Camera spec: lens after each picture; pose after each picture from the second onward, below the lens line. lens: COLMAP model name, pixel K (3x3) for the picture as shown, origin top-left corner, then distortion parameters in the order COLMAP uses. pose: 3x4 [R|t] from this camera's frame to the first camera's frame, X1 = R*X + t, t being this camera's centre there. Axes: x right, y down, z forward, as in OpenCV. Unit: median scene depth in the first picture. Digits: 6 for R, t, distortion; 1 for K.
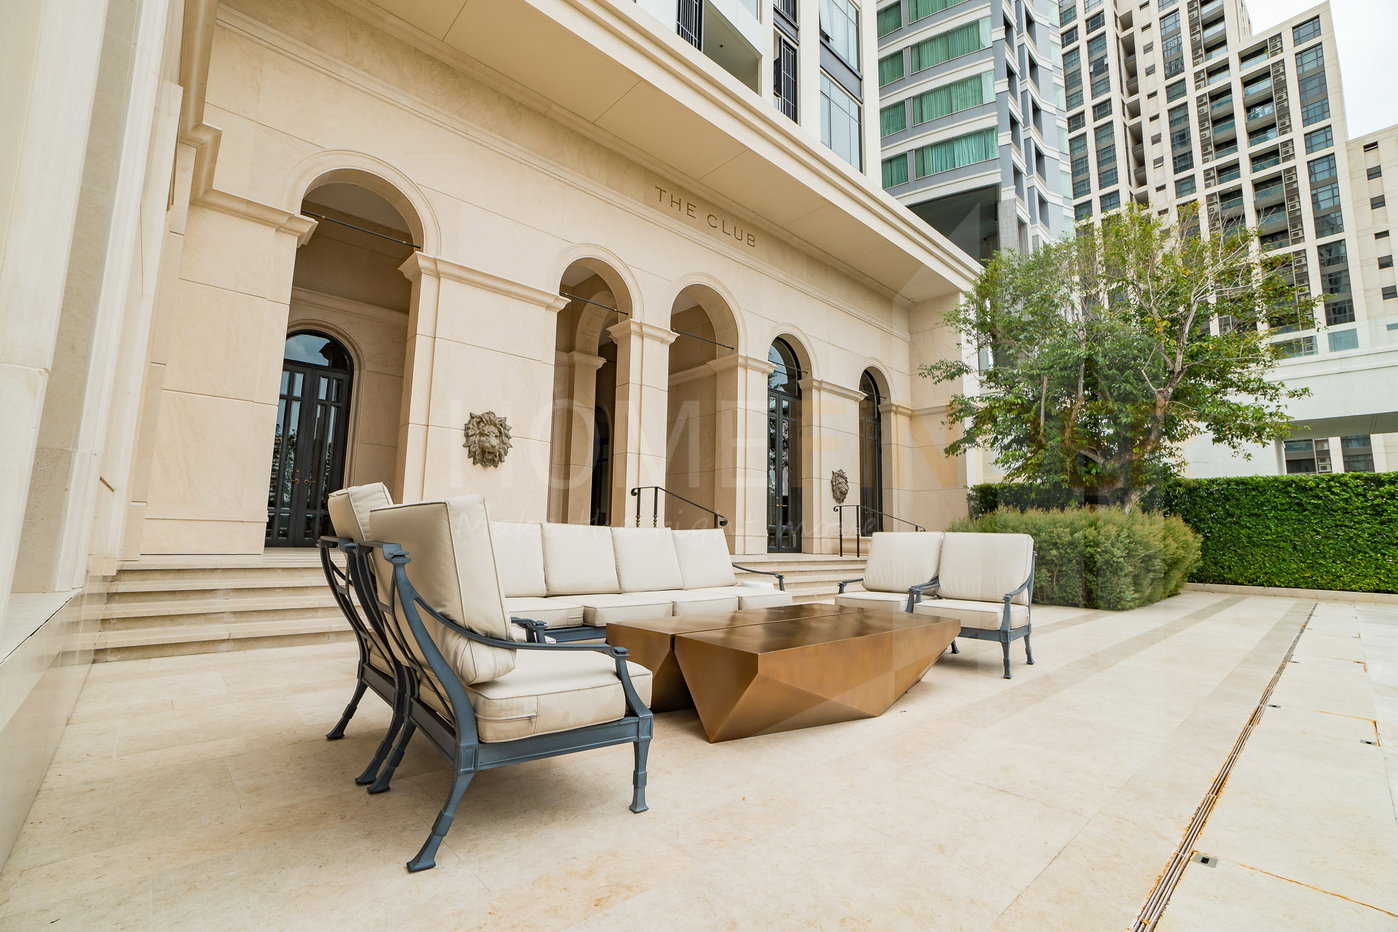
lens RADIAL K [[599.2, 0, 690.9], [0, 599.2, 462.1], [0, 0, 1]] dist [-0.043512, 0.017741]
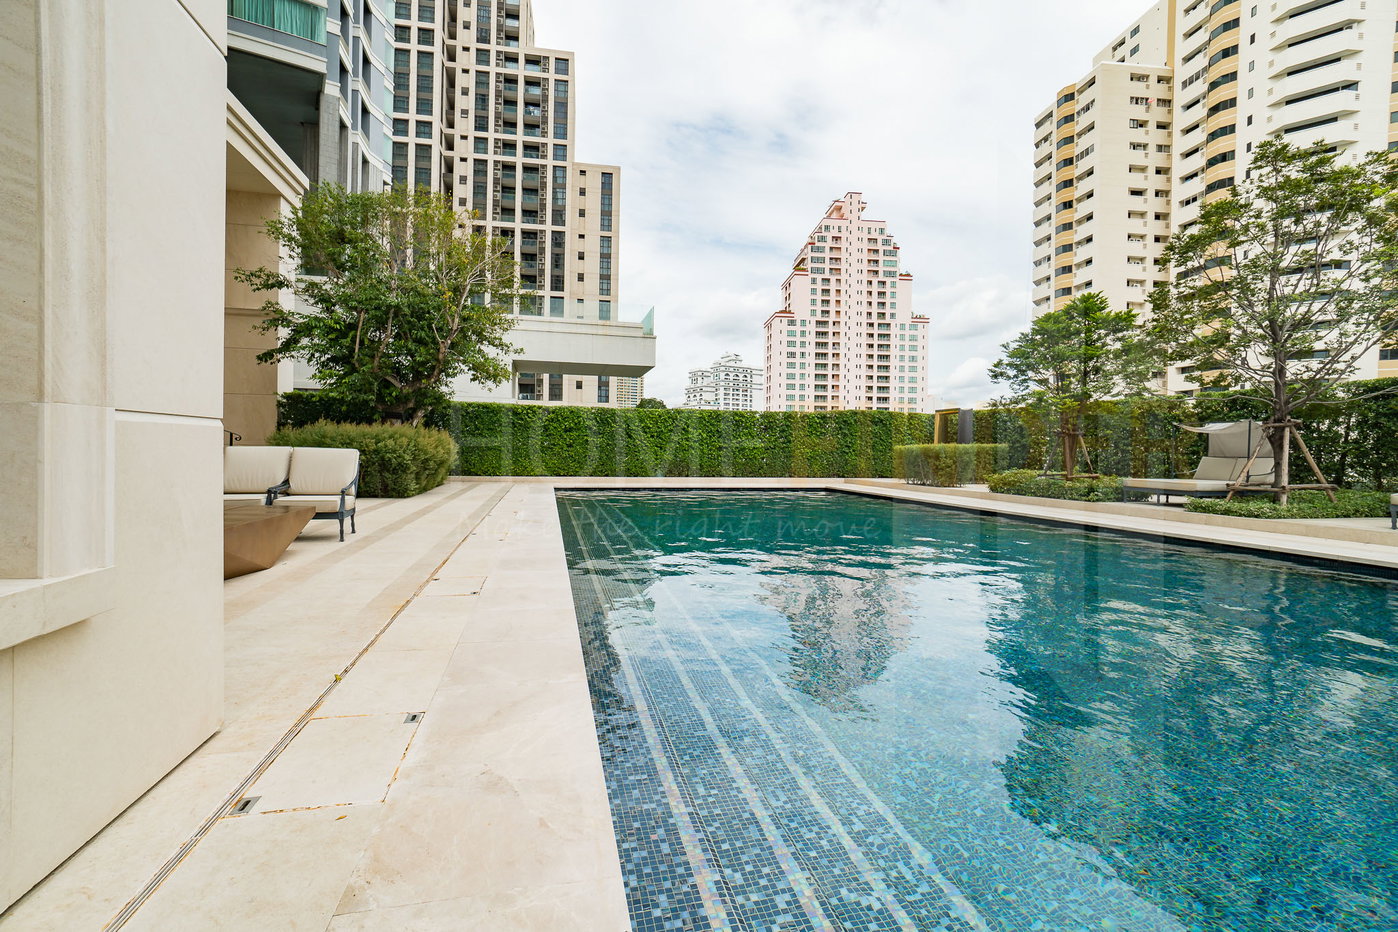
lens RADIAL K [[599.2, 0, 690.9], [0, 599.2, 462.1], [0, 0, 1]] dist [-0.043512, 0.017741]
pose [[0.476418, -0.029154, 0.878735, -0.095718], [-0.118714, 0.988165, 0.097147, -0.025383], [-0.871168, -0.150600, 0.467319, -0.123392]]
